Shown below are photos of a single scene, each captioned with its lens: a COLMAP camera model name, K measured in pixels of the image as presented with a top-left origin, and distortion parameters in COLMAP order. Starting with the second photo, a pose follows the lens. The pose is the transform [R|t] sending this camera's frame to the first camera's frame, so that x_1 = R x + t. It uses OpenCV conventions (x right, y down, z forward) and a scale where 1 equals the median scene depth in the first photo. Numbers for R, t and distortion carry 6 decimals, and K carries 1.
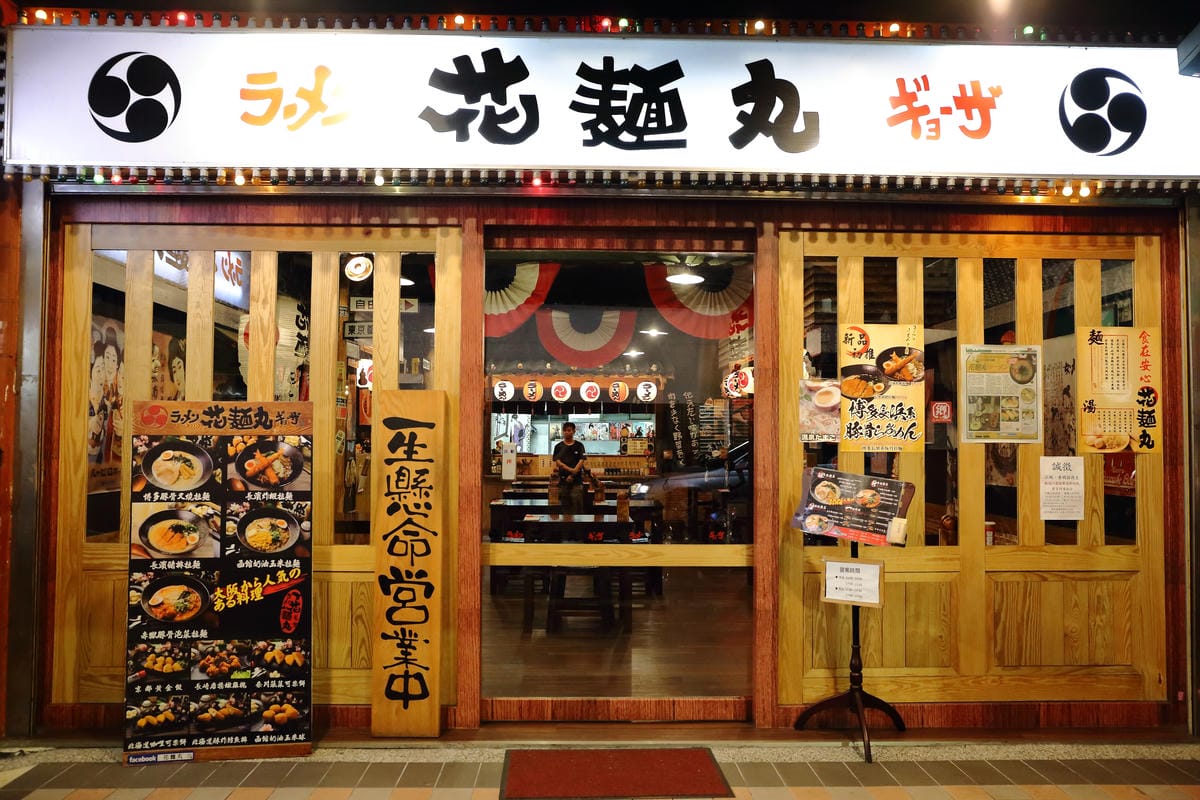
lens RADIAL K [[1046.8, 0, 600.0], [0, 1046.8, 400.0], [0, 0, 1]] dist [-0.006241, -0.001355]
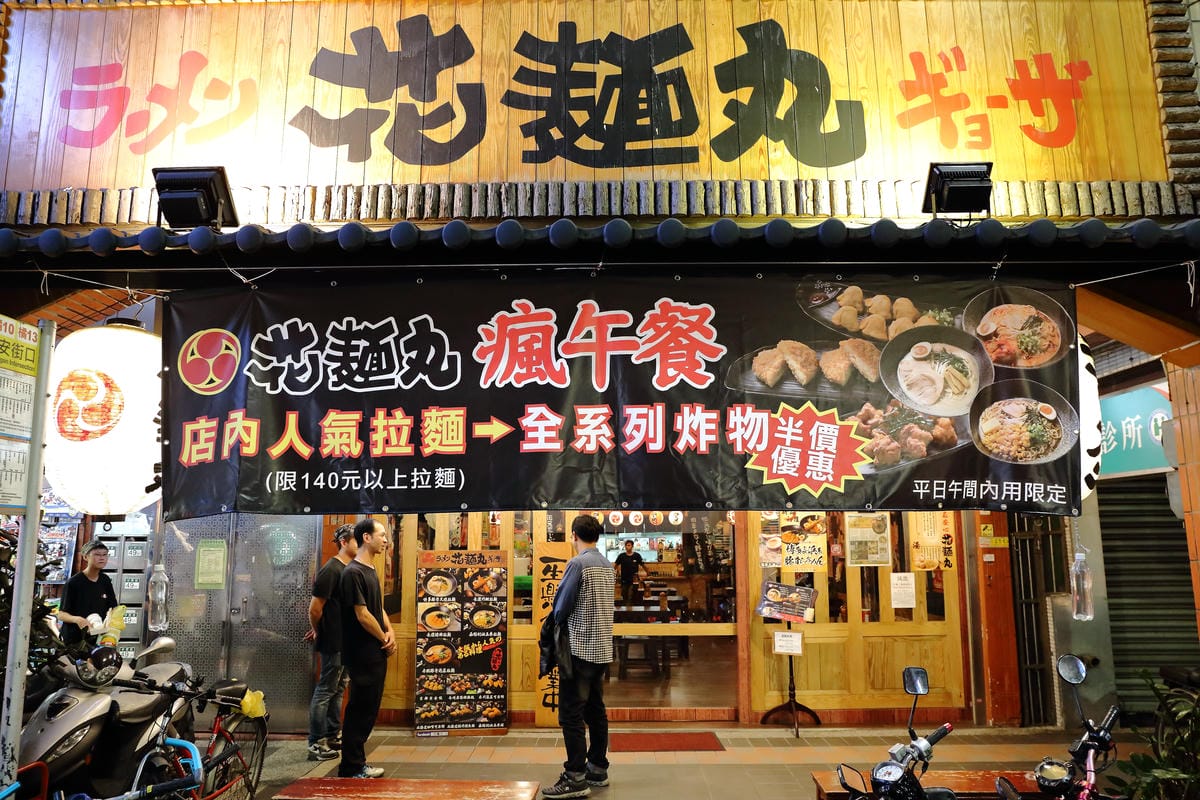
lens RADIAL K [[880.8, 0, 600.0], [0, 880.8, 400.0], [0, 0, 1]] dist [-0.068314, 0.004386]
pose [[0.999196, -0.014126, -0.037531, -0.033243], [0.009621, 0.993013, -0.117614, -0.078528], [0.038930, 0.117159, 0.992350, -0.626409]]
